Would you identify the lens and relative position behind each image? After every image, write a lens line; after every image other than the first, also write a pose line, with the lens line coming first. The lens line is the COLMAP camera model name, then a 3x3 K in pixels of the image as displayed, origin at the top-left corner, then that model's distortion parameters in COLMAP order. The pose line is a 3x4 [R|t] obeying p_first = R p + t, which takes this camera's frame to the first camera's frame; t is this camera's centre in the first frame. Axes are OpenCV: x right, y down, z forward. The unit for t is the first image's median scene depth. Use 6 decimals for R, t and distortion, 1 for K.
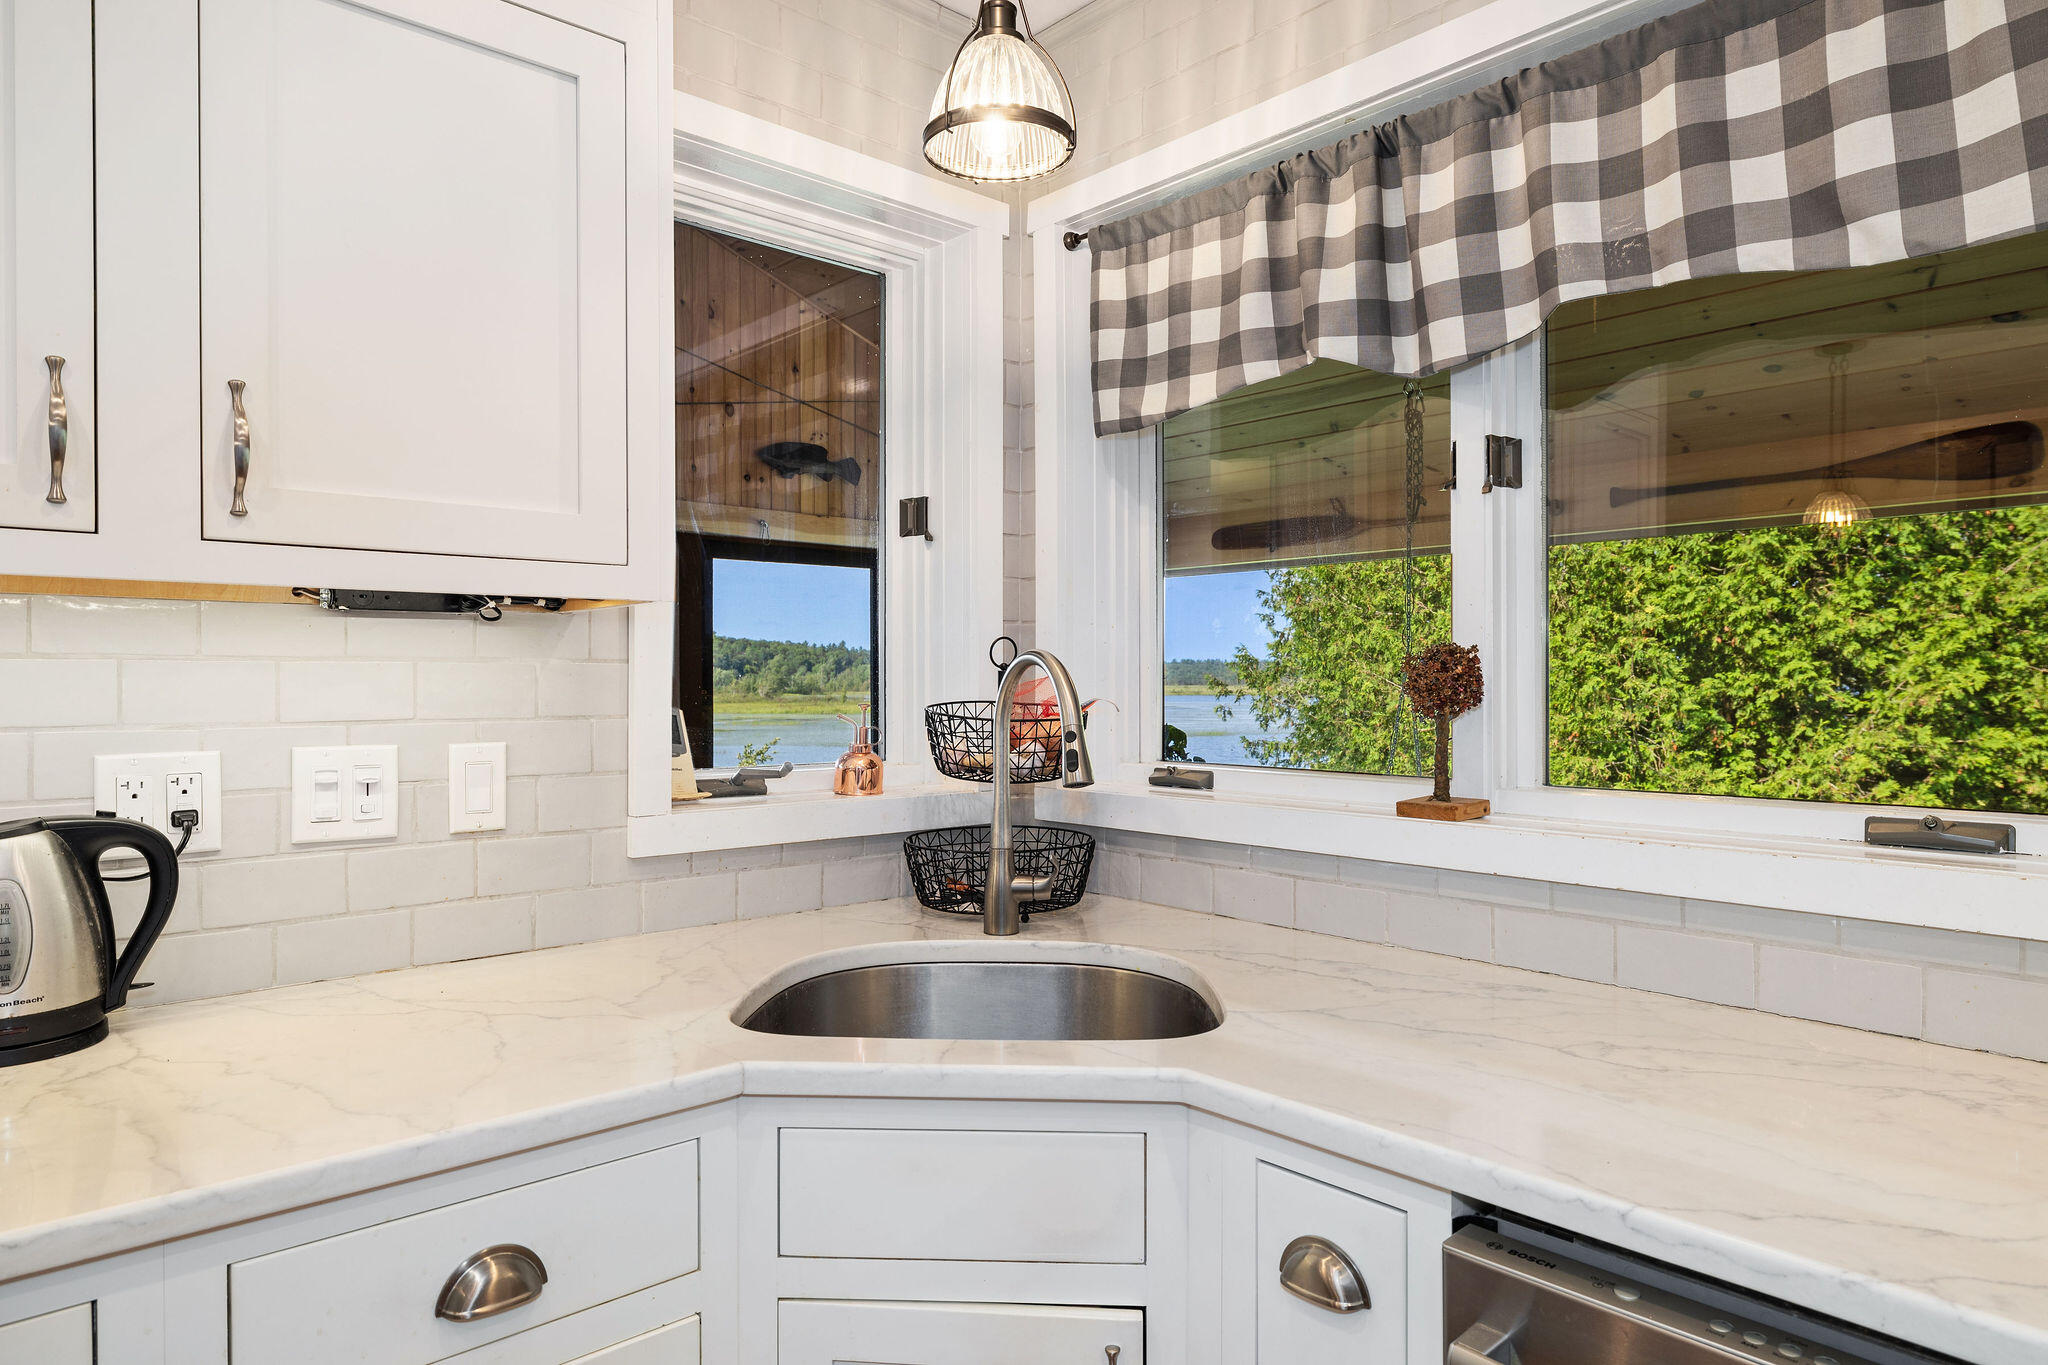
lens RADIAL K [[1261.7, 0, 1010.8], [0, 1261.7, 684.4], [0, 0, 1]] dist [-0.004623, -0.002555]
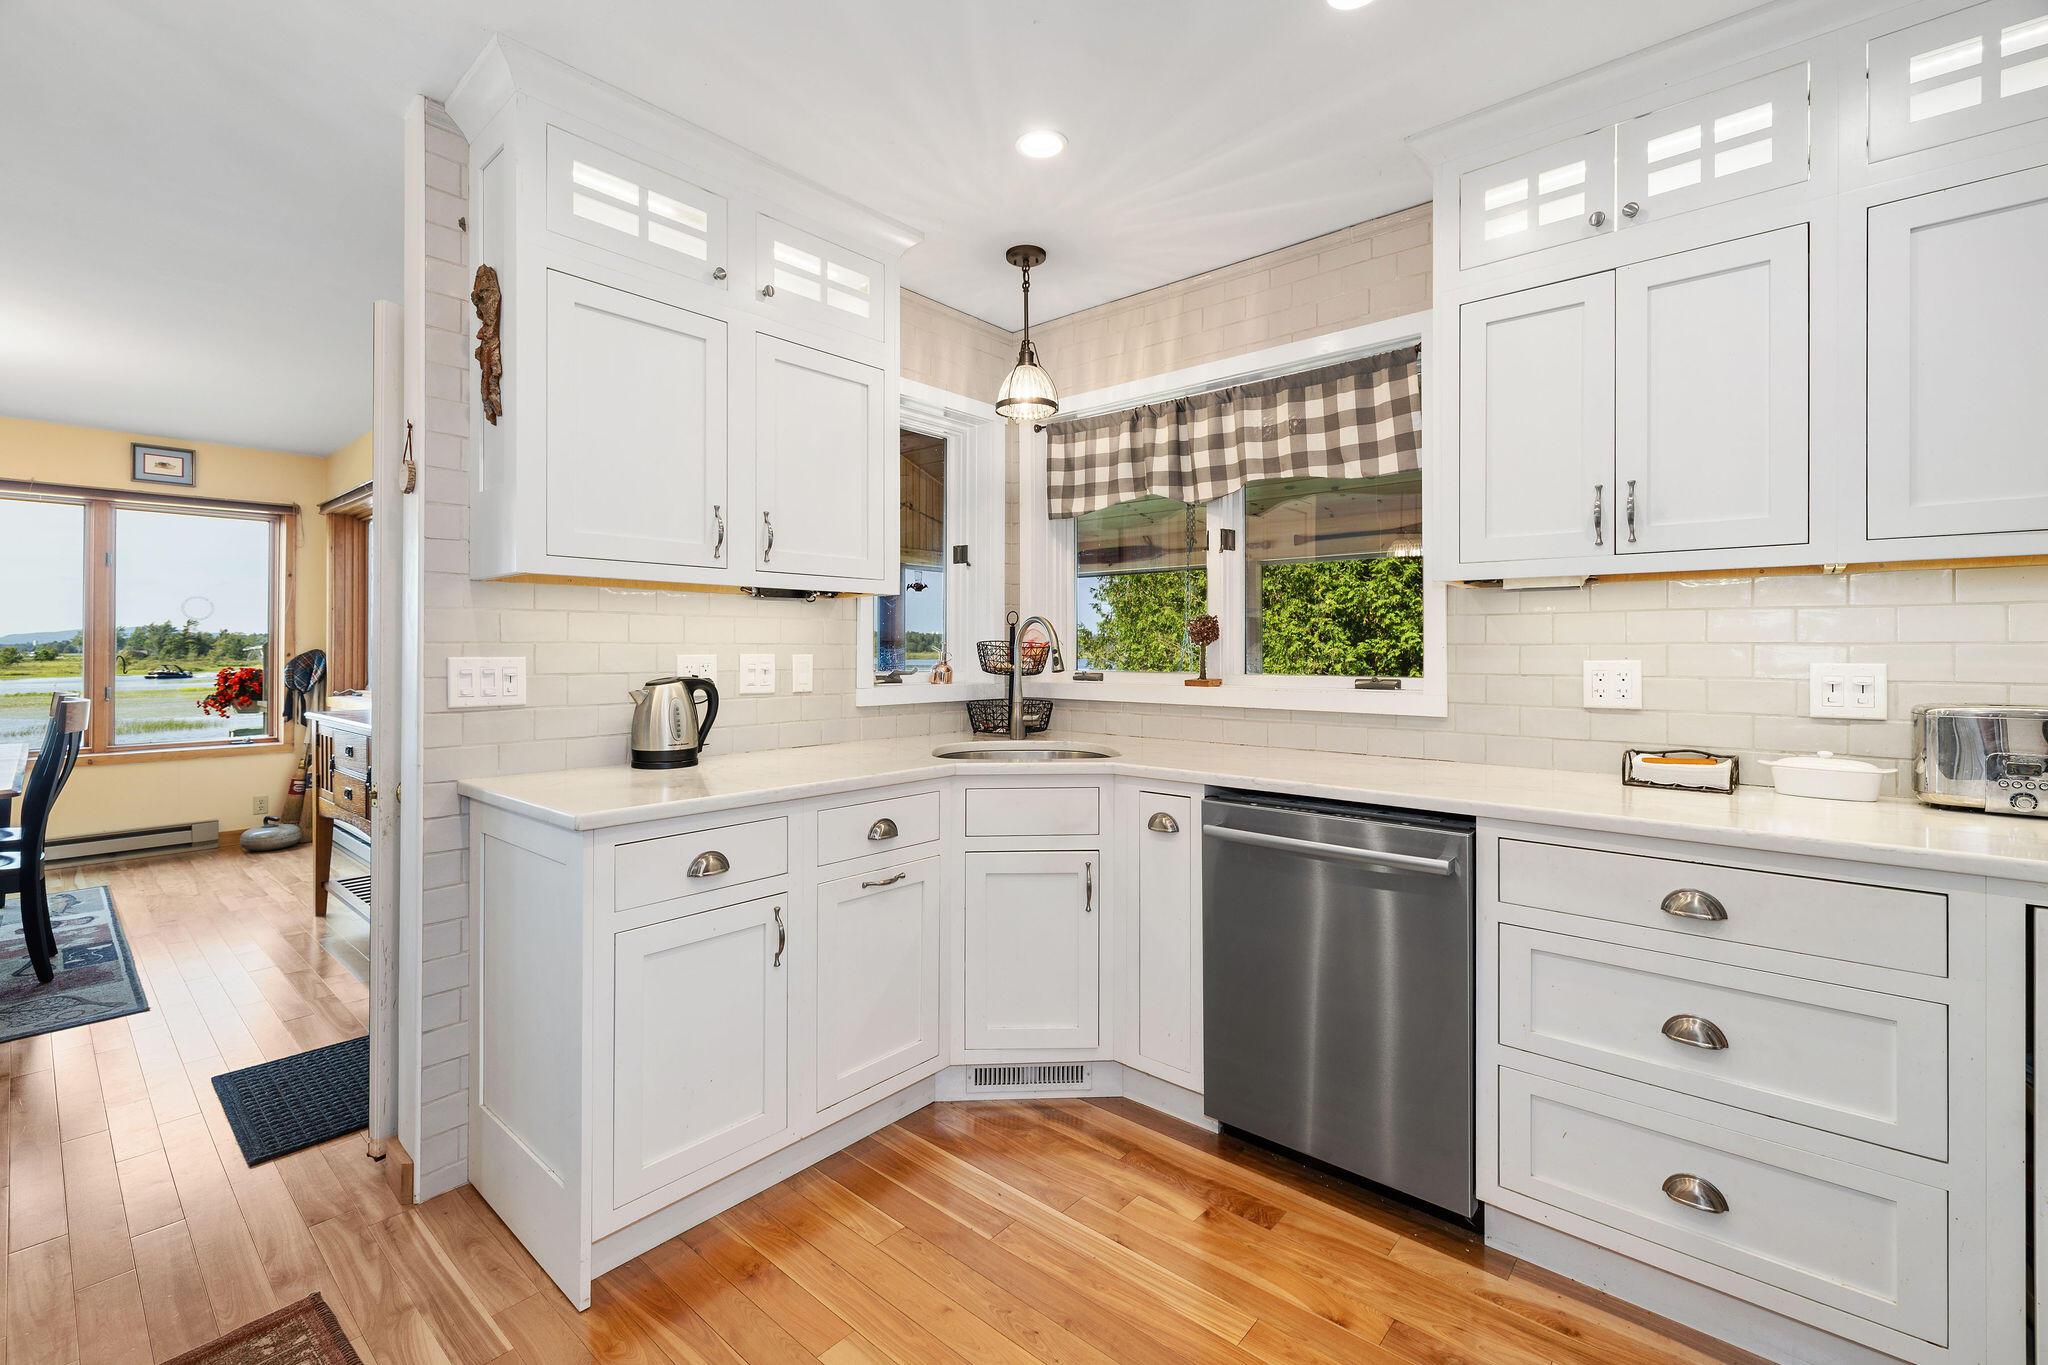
lens RADIAL K [[902.4, 0, 1008.0], [0, 902.4, 638.9], [0, 0, 1]] dist [-0.004364, -0.000385]
pose [[0.993867, 0.003594, 0.110523, -0.211745], [-0.002030, 0.999896, -0.014259, 0.038045], [-0.110563, 0.013947, 0.993771, -0.649314]]
